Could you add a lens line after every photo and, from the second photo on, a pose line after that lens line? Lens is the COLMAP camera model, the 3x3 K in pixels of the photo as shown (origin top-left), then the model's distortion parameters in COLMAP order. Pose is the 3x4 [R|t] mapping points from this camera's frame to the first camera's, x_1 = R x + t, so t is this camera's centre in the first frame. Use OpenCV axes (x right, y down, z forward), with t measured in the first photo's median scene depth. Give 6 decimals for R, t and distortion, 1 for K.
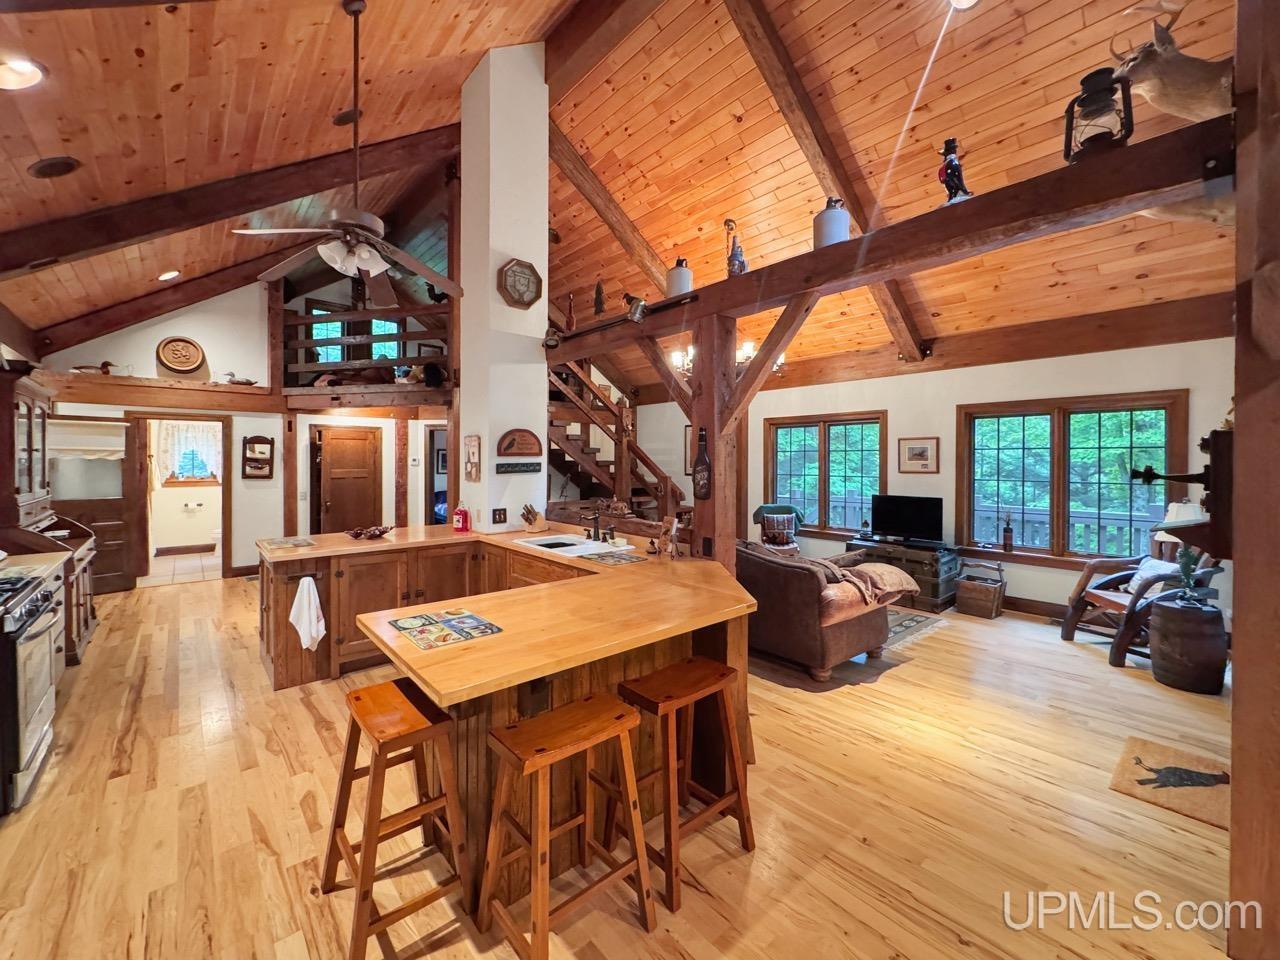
lens RADIAL K [[520.1, 0, 640.8], [0, 520.1, 459.0], [0, 0, 1]] dist [-0.000003, -0.000021]
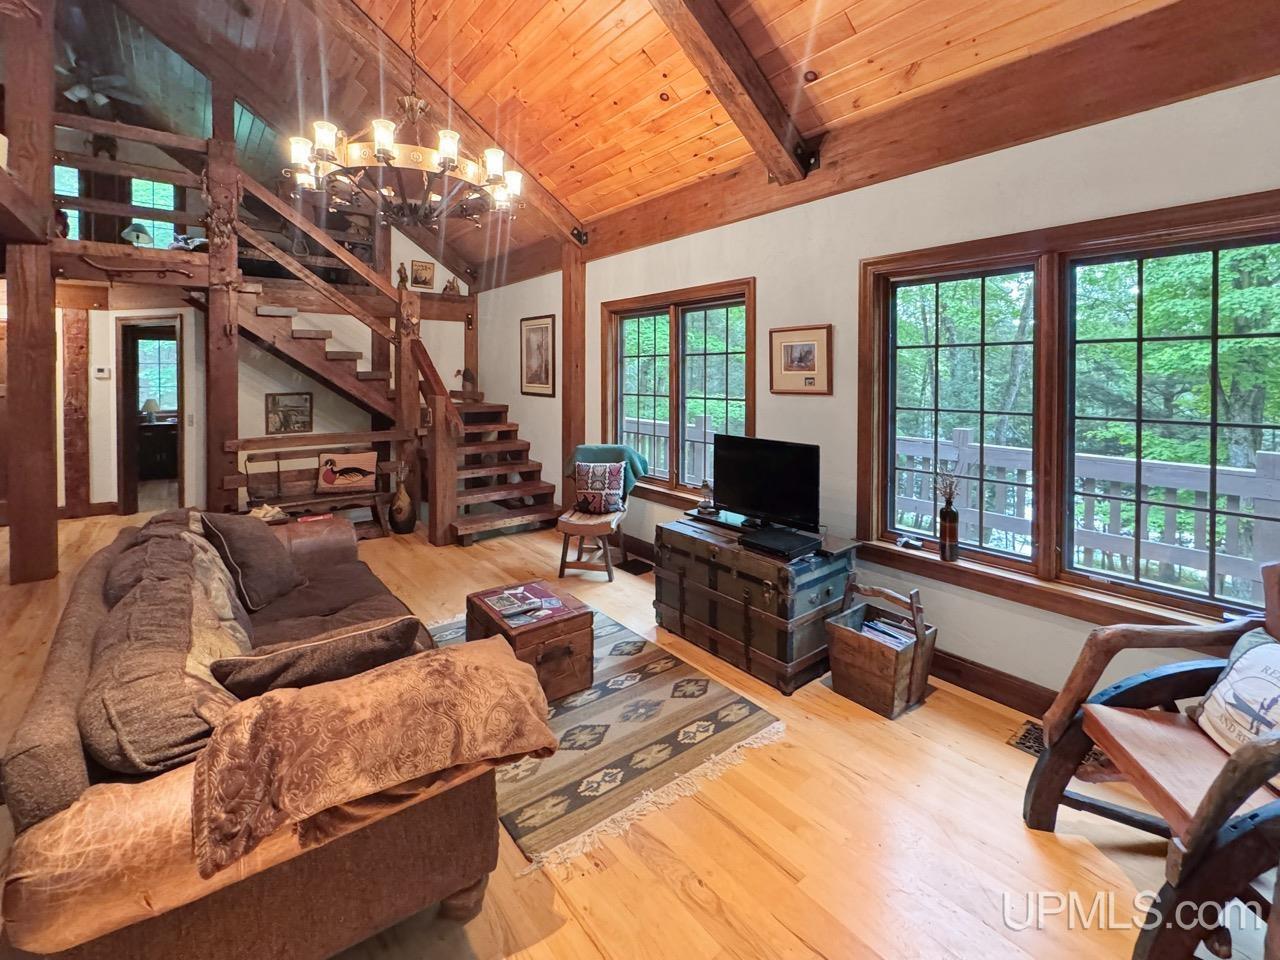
lens RADIAL K [[574.1, 0, 640.7], [0, 574.1, 373.5], [0, 0, 1]] dist [-0.003987, -0.000399]
pose [[0.998955, 0.001971, -0.045663, 0.407893], [-0.001980, 0.999998, -0.000161, 0.006694], [0.045663, 0.000251, 0.998957, 0.420537]]
